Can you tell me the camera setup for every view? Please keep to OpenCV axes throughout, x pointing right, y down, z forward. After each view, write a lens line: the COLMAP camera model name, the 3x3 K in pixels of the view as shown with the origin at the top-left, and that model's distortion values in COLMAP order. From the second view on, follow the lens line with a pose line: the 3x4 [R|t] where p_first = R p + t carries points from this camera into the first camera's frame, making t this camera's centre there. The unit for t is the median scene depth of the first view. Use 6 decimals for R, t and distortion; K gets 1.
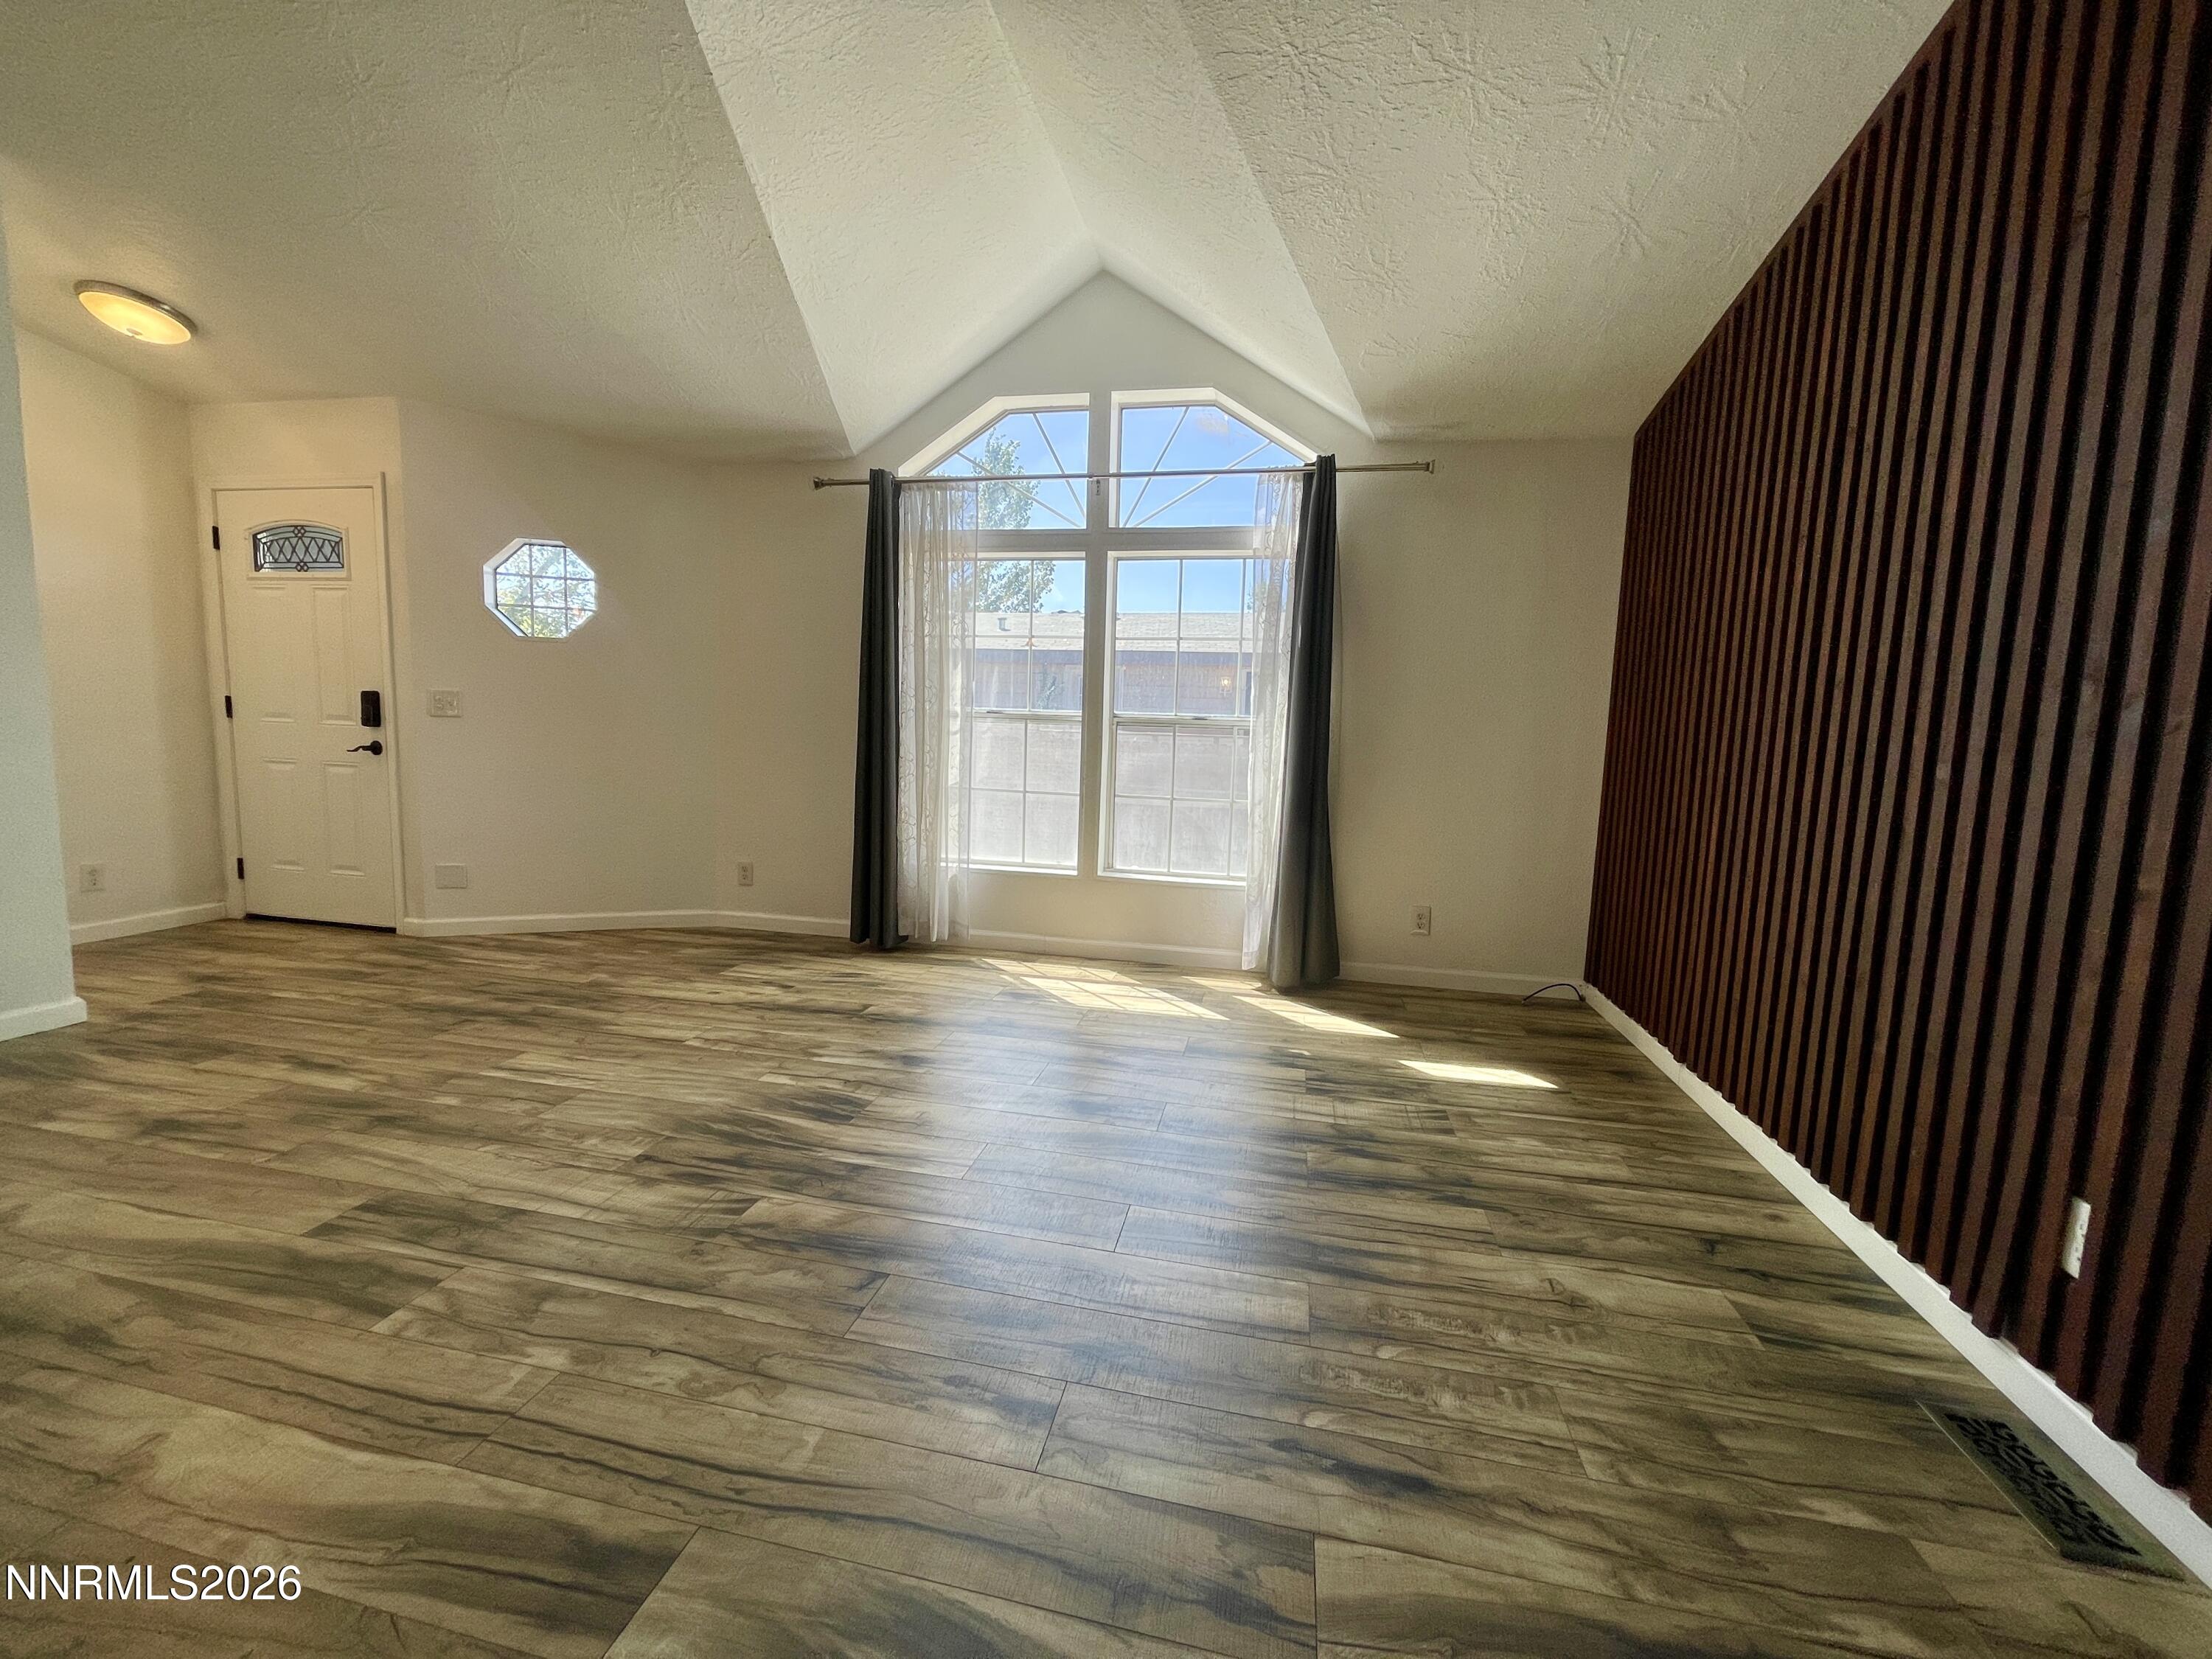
lens RADIAL K [[890.1, 0, 1104.1], [0, 890.1, 820.6], [0, 0, 1]] dist [-0.003017, -0.000351]
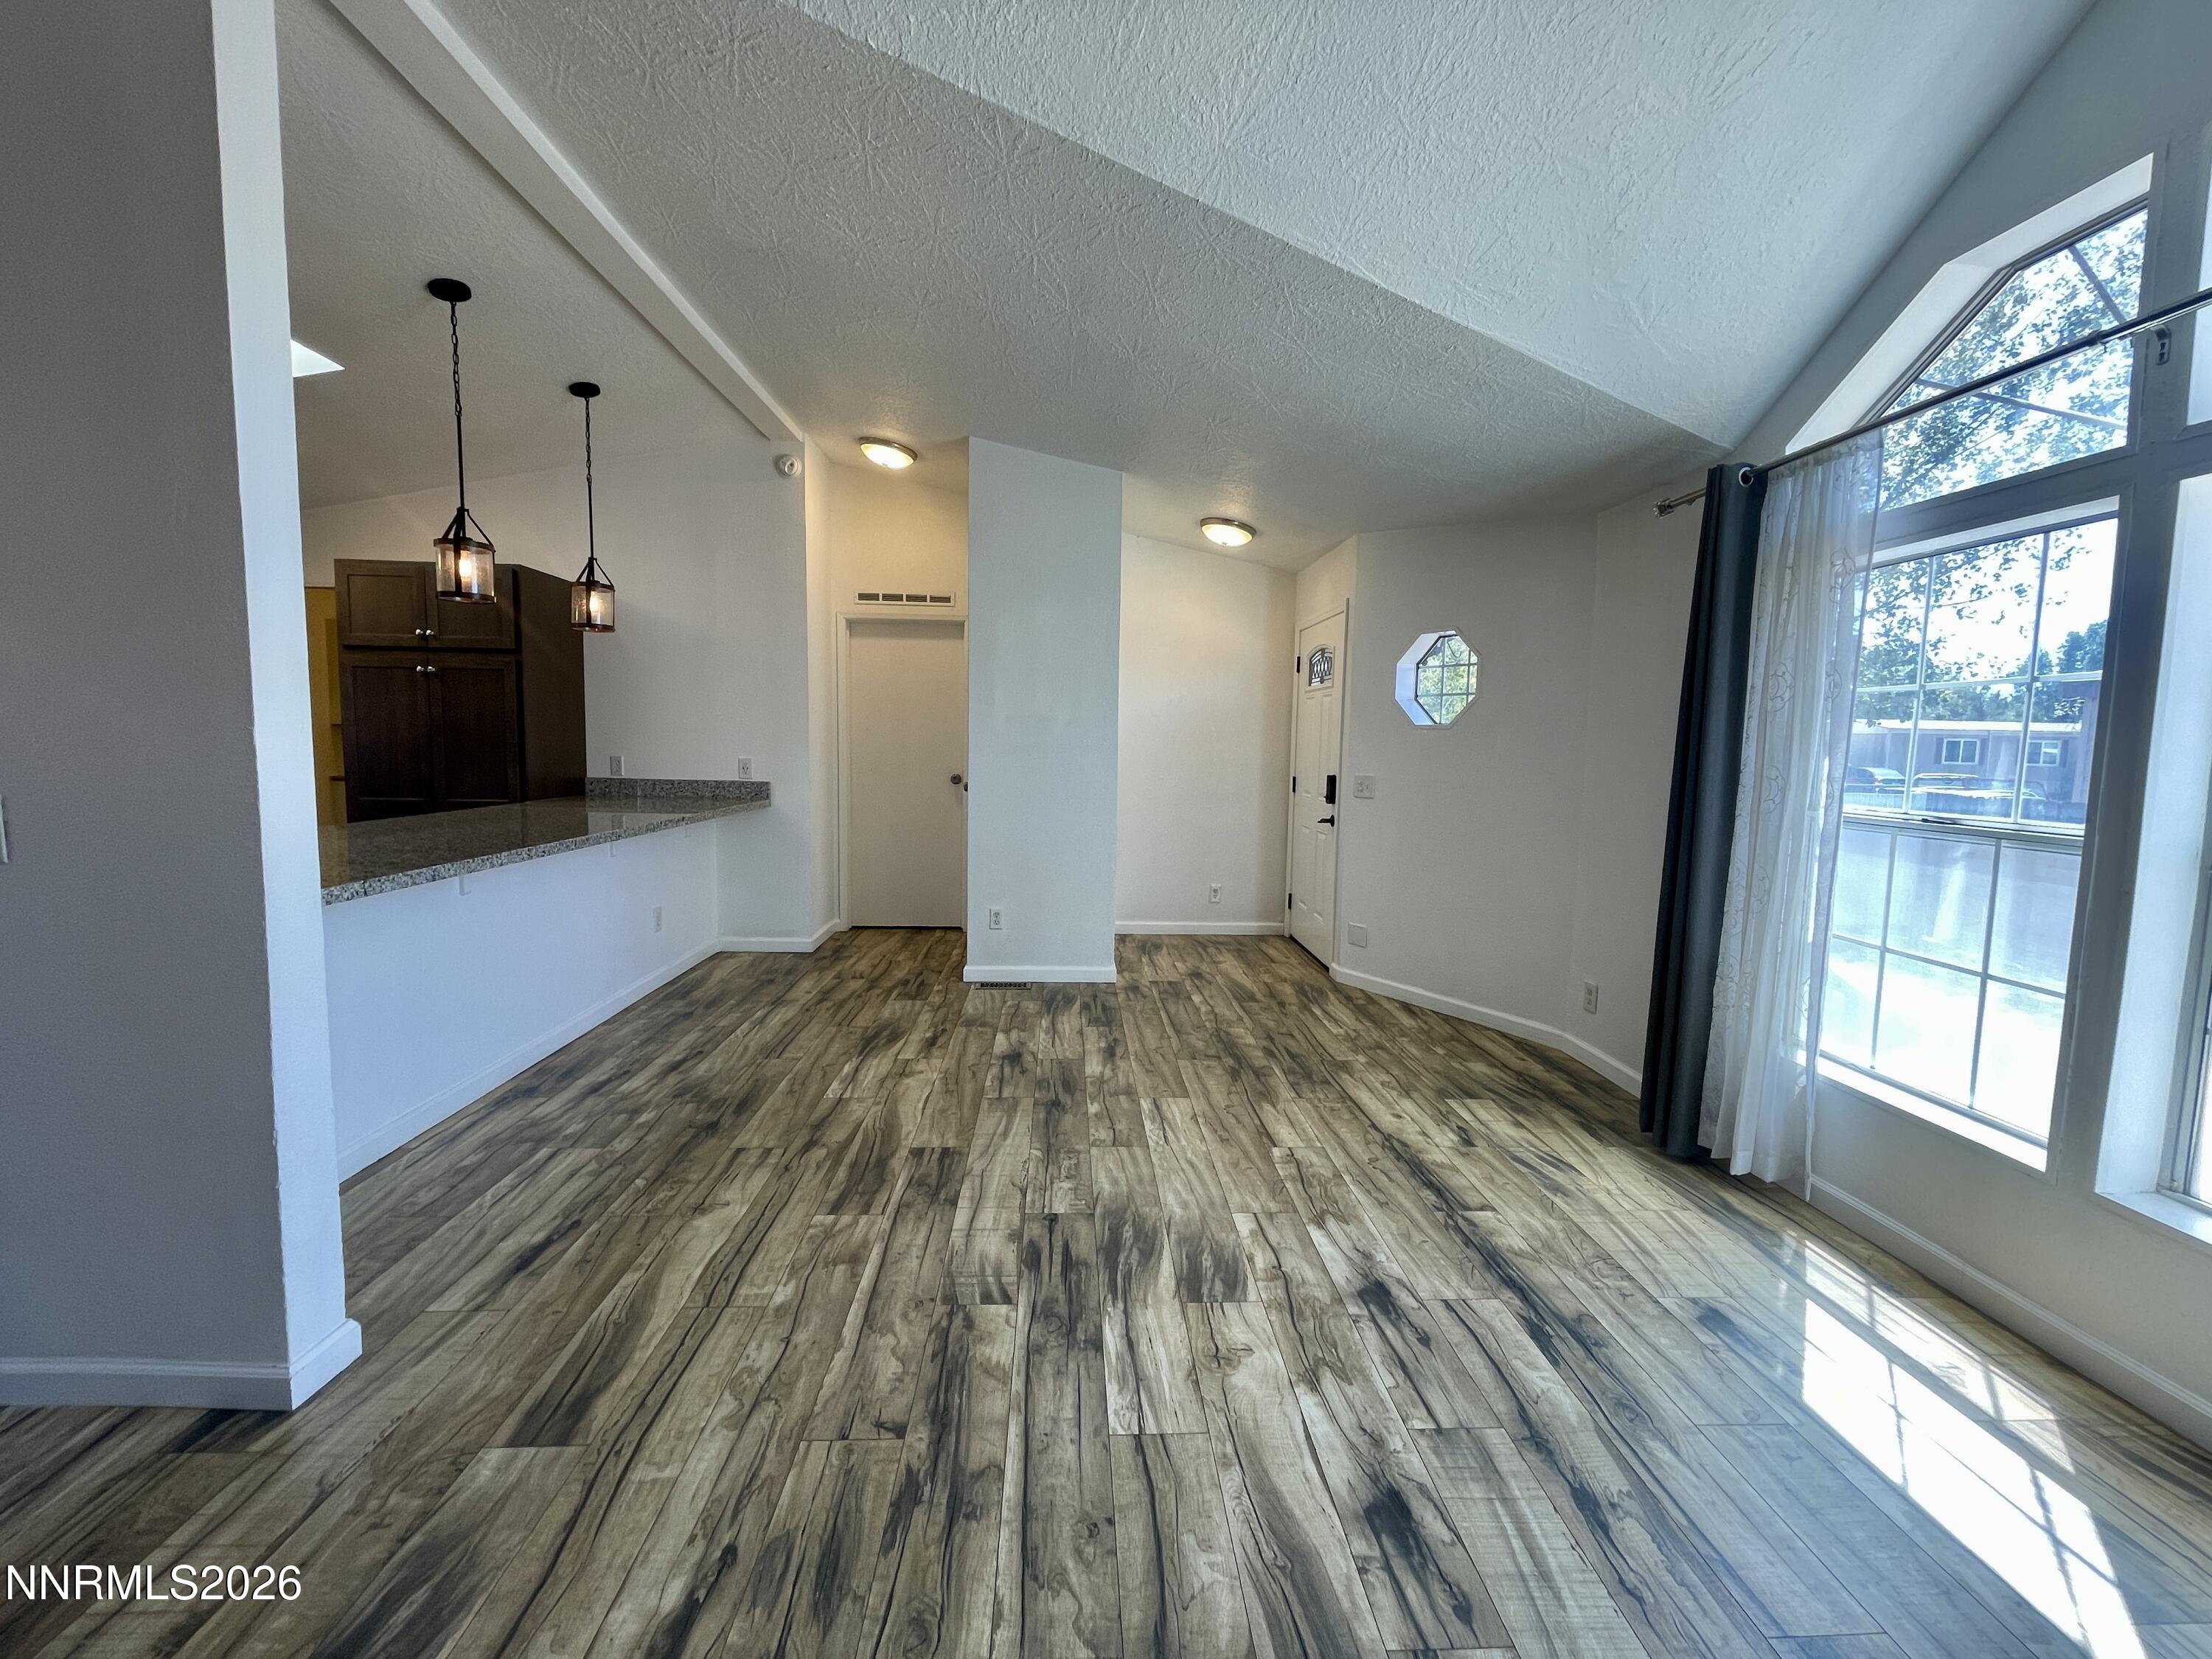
lens RADIAL K [[890.1, 0, 1104.1], [0, 890.1, 820.6], [0, 0, 1]] dist [-0.003017, -0.000351]
pose [[0.257881, 0.060292, -0.964294, 0.407676], [-0.112928, 0.993091, 0.031892, -0.120511], [0.959554, 0.100671, 0.262908, 0.521009]]
